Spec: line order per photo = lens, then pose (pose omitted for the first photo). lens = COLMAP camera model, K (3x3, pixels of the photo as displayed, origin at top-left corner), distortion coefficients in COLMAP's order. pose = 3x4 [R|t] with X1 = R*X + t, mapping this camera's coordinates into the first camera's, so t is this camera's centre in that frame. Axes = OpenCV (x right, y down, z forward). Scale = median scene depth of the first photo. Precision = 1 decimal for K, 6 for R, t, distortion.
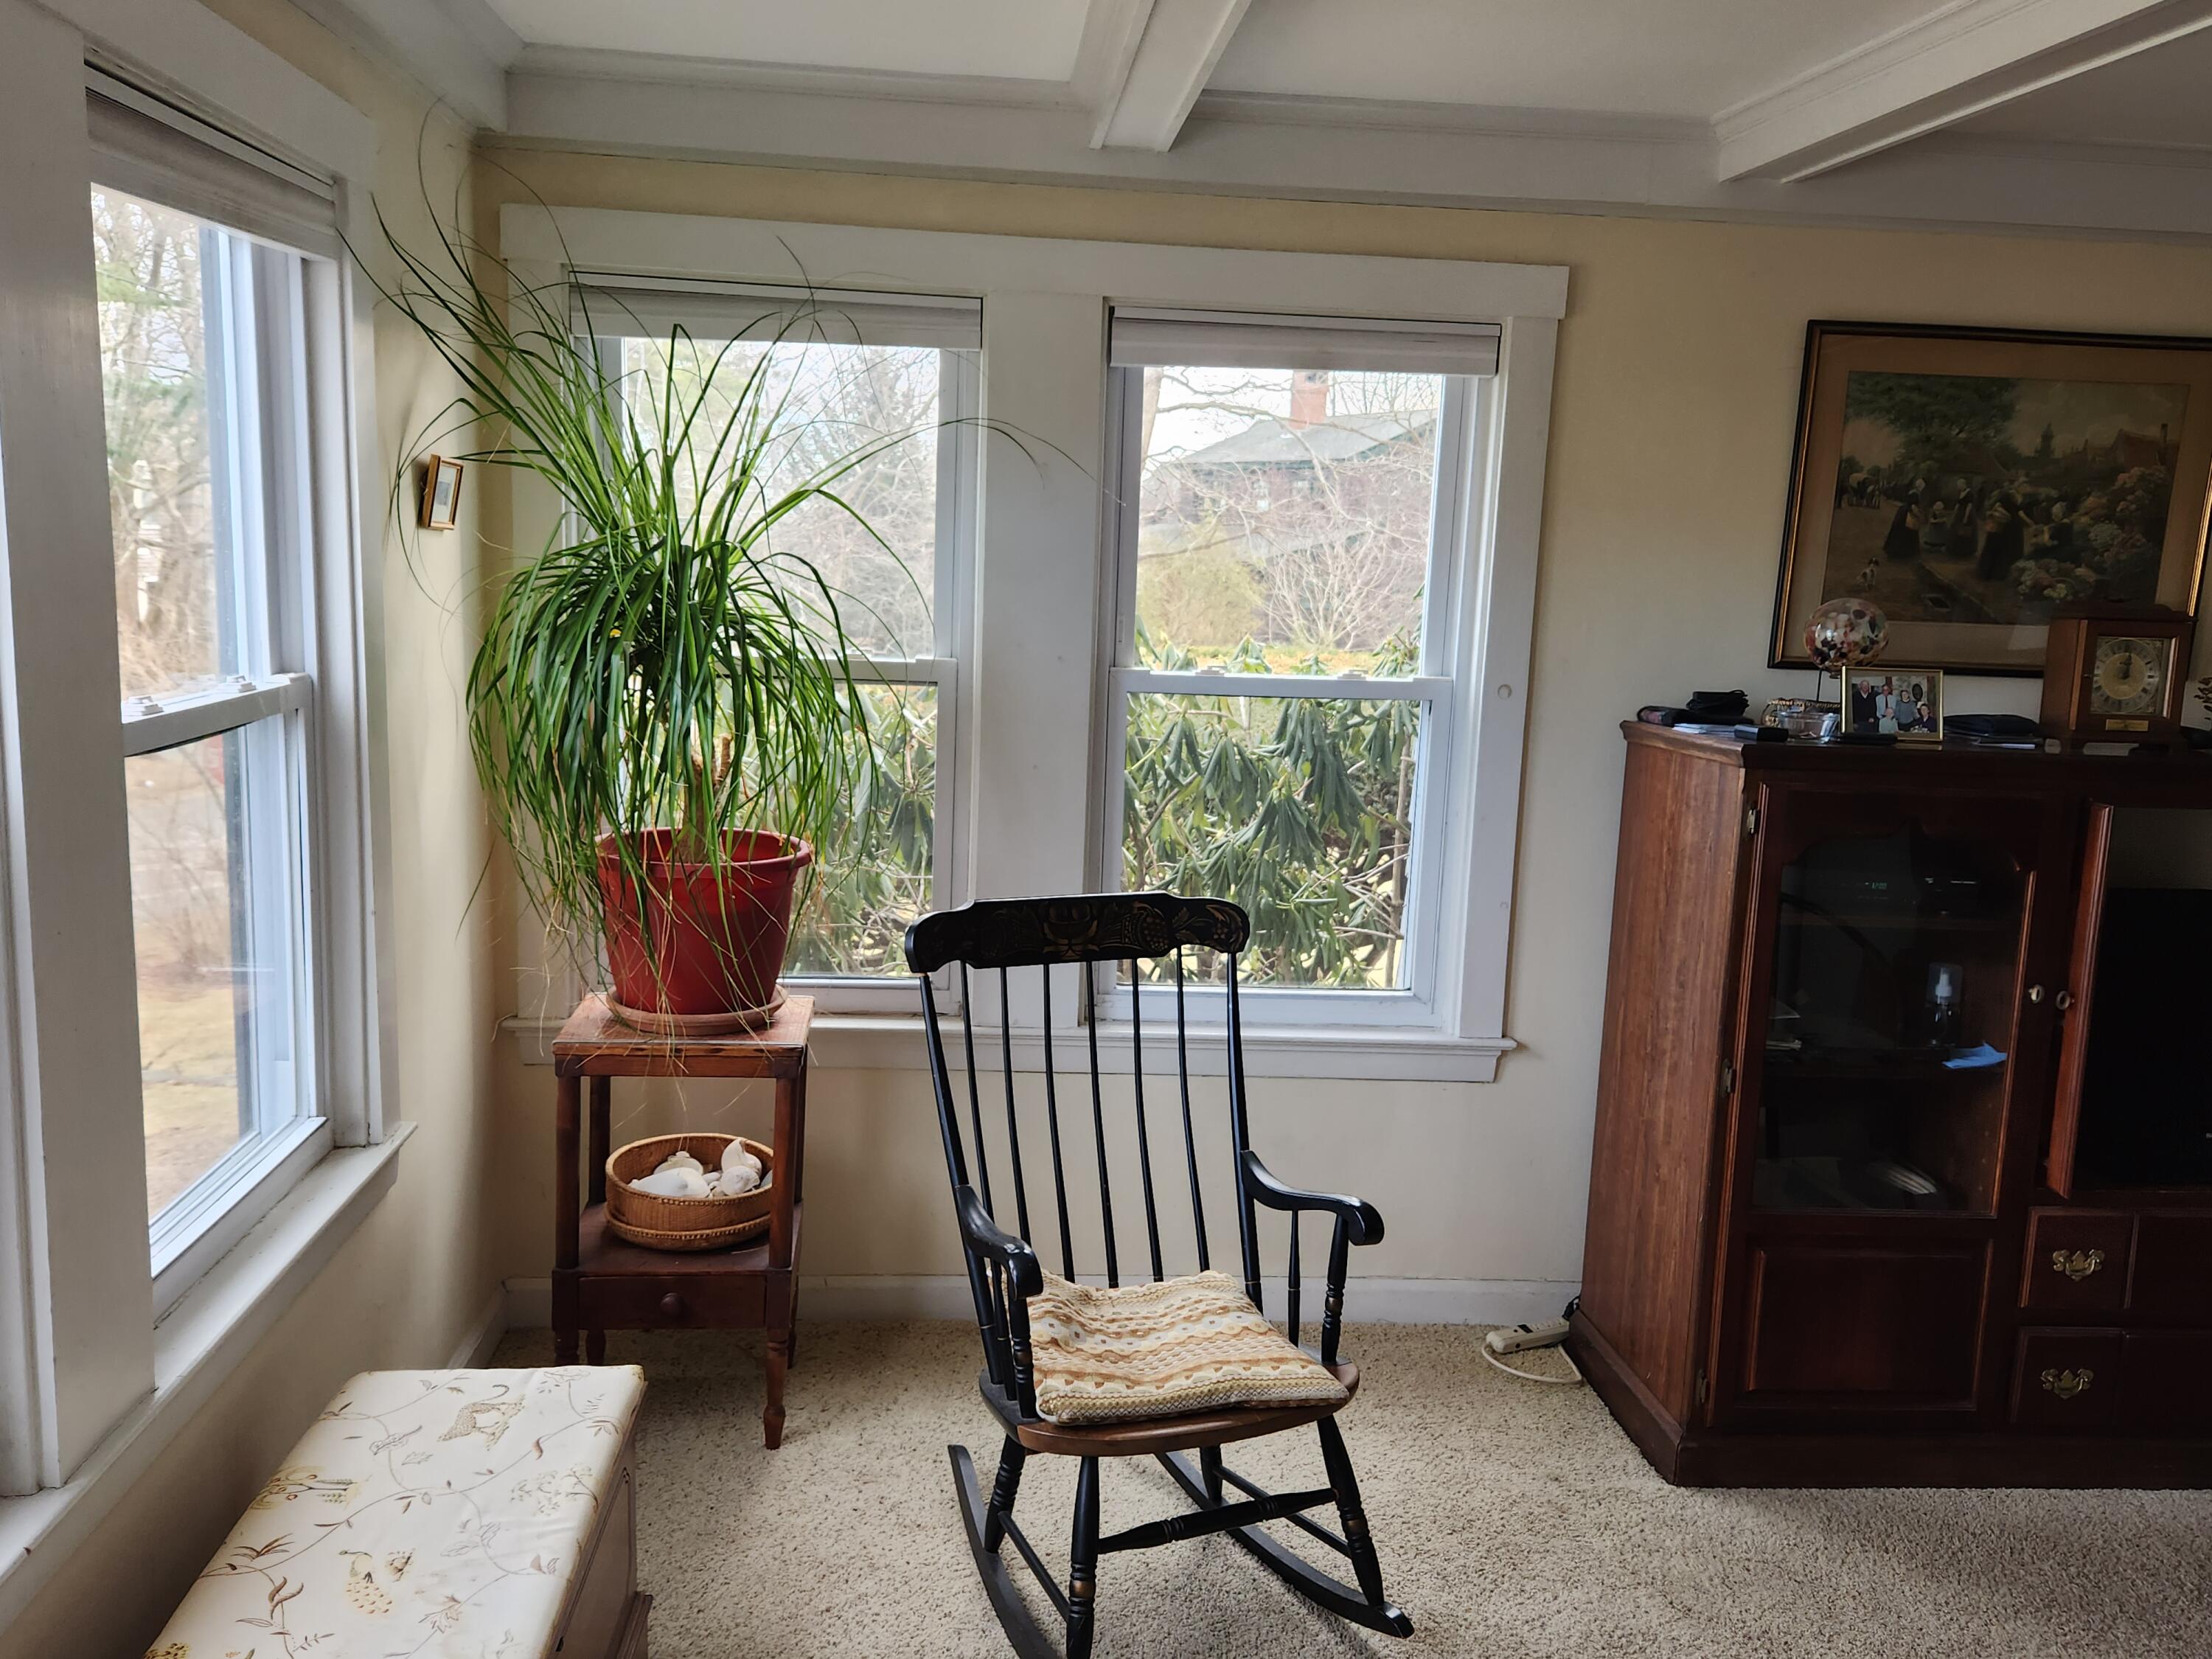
lens RADIAL K [[1769.8, 0, 1123.1], [0, 1769.8, 840.1], [0, 0, 1]] dist [0.073146, -0.078059]
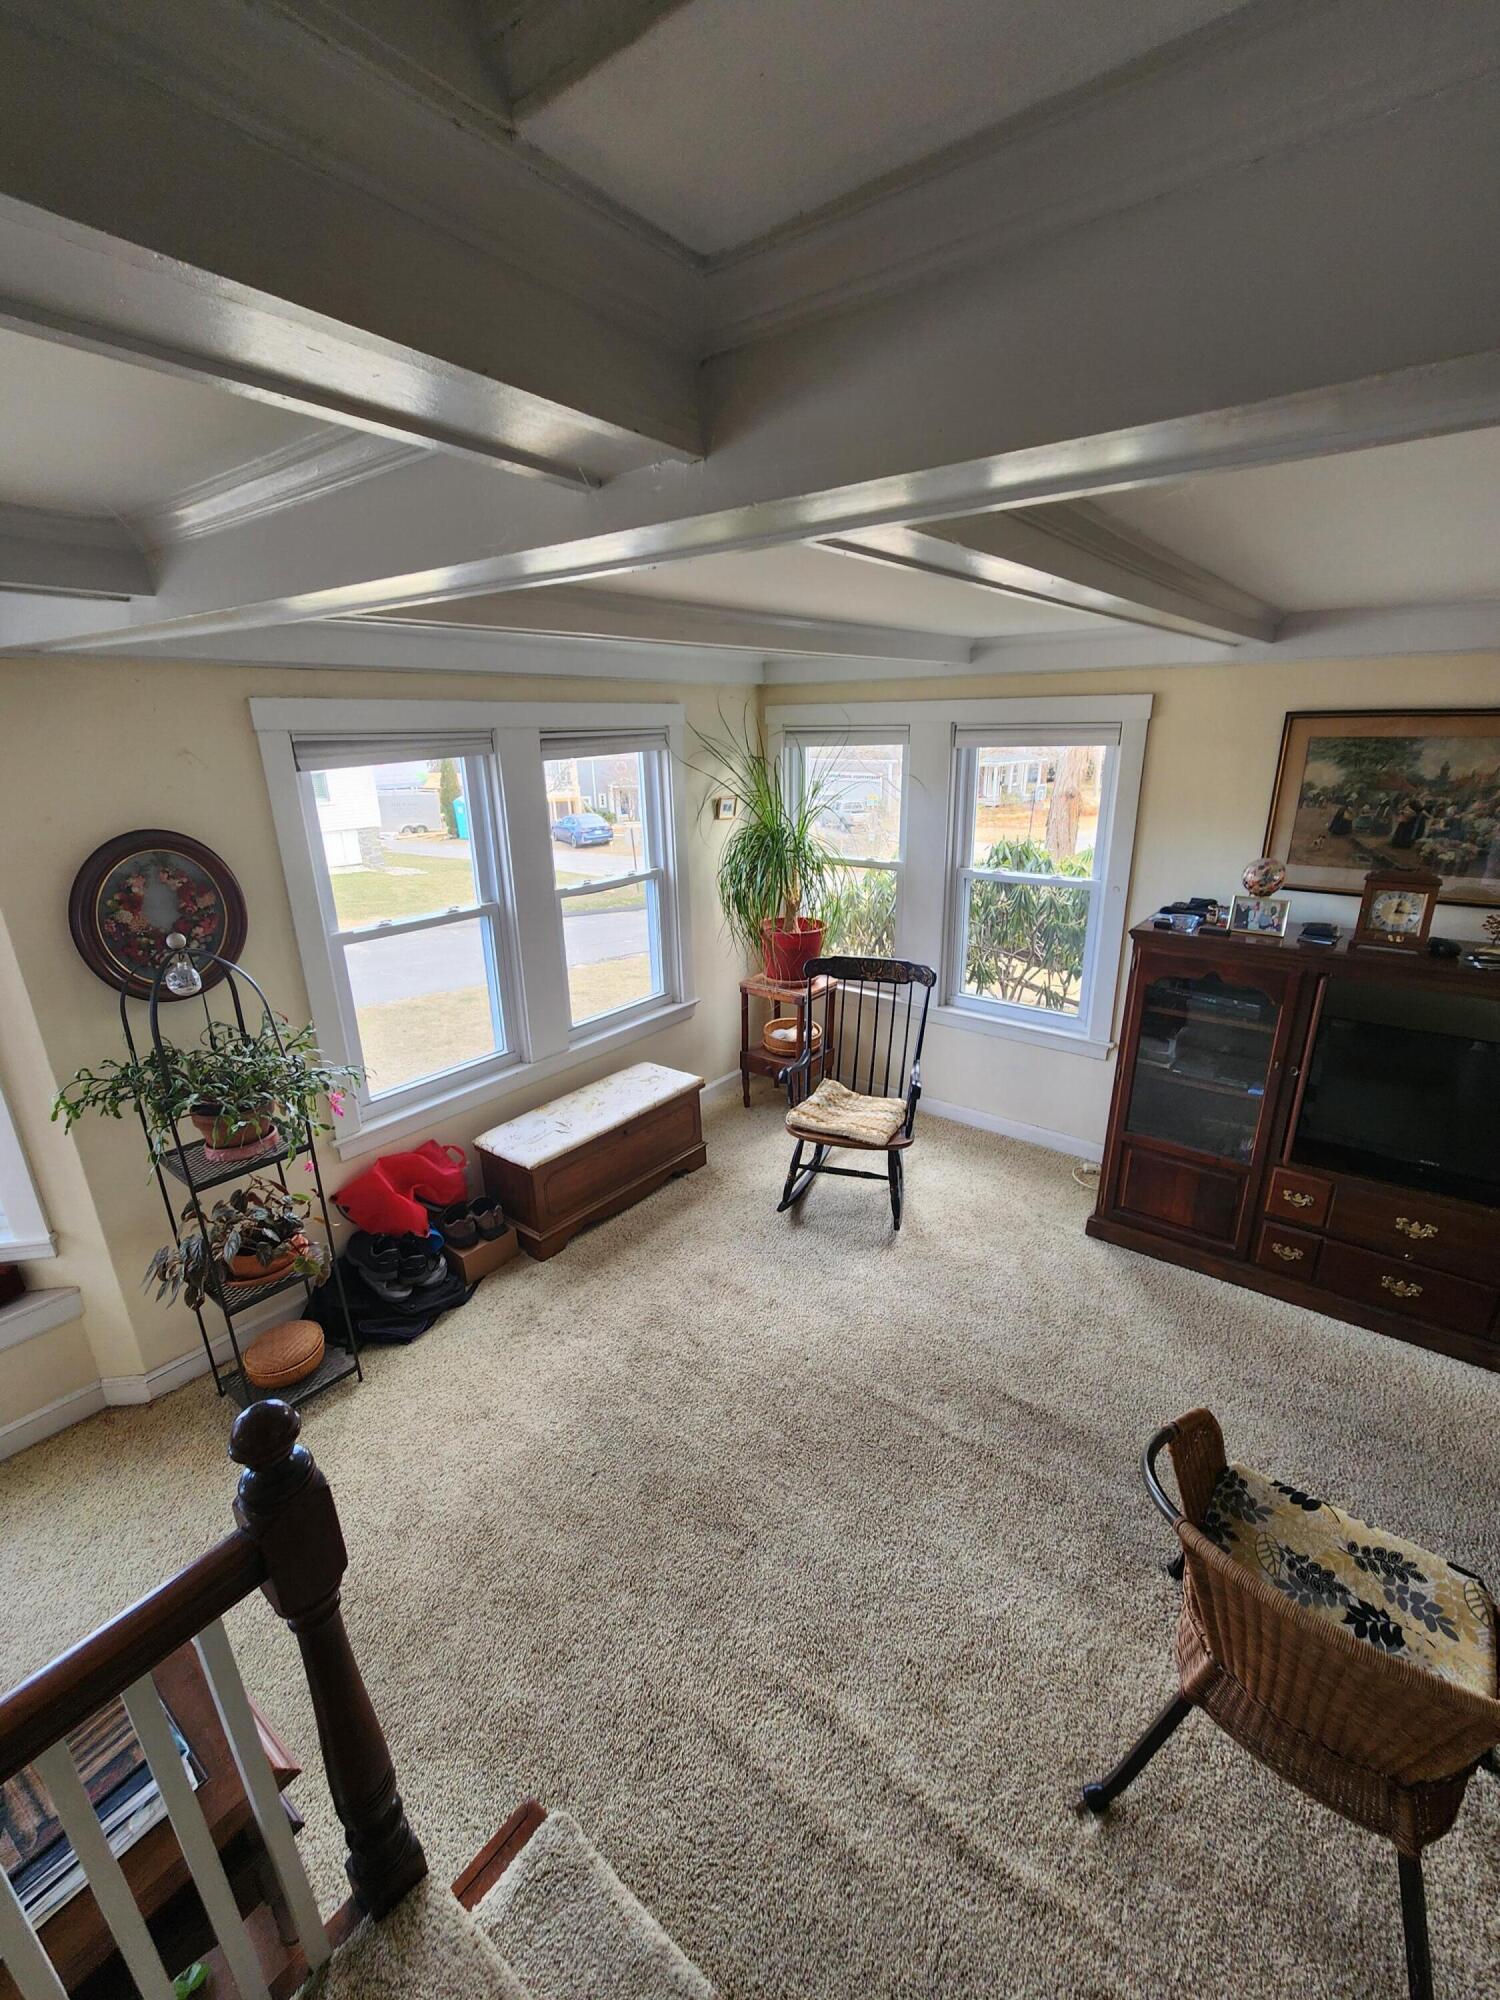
lens RADIAL K [[823.7, 0, 776.7], [0, 823.7, 999.7], [0, 0, 1]] dist [-0.003072, 0.000419]
pose [[0.749934, 0.160234, -0.641813, 0.636587], [-0.070707, 0.984078, 0.163065, -0.094520], [0.657723, -0.076908, 0.749323, -0.067456]]
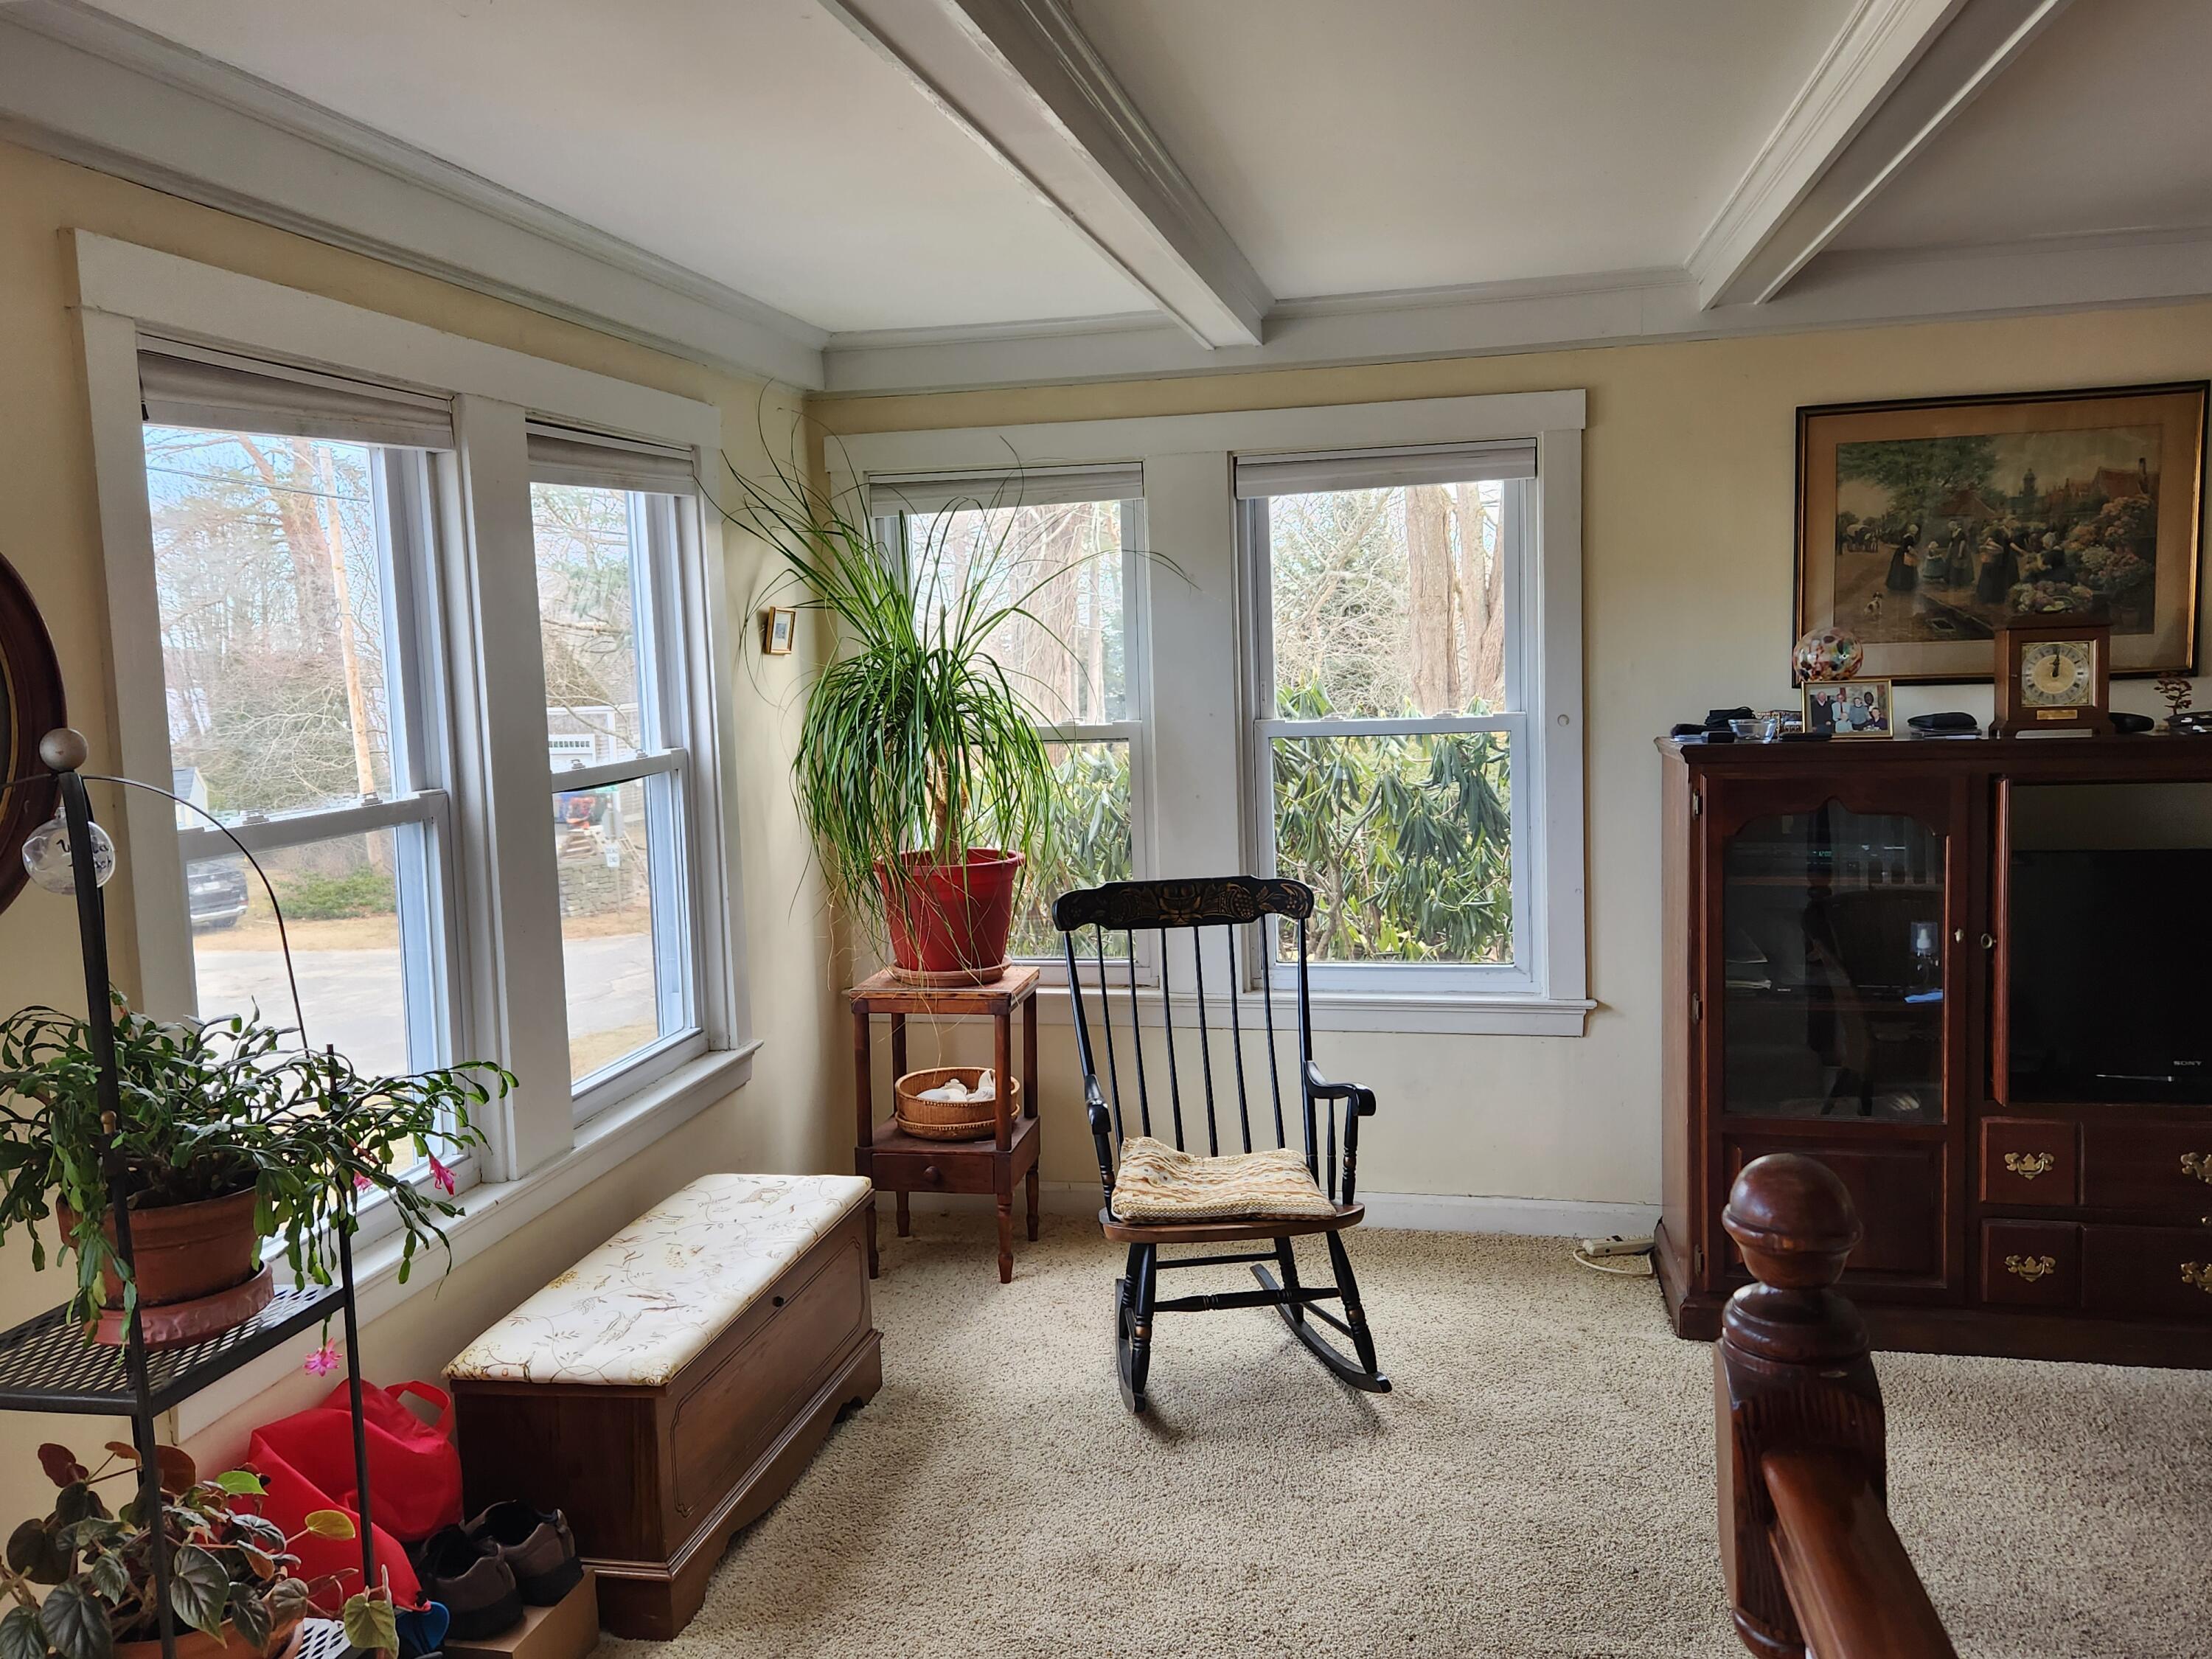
lens RADIAL K [[1769.8, 0, 1106.3], [0, 1769.8, 820.5], [0, 0, 1]] dist [0.073146, -0.078059]
pose [[0.954136, -0.043805, -0.296151, 0.303178], [0.024076, 0.997260, -0.069942, 0.074777], [0.298403, 0.059604, 0.952577, -0.325822]]
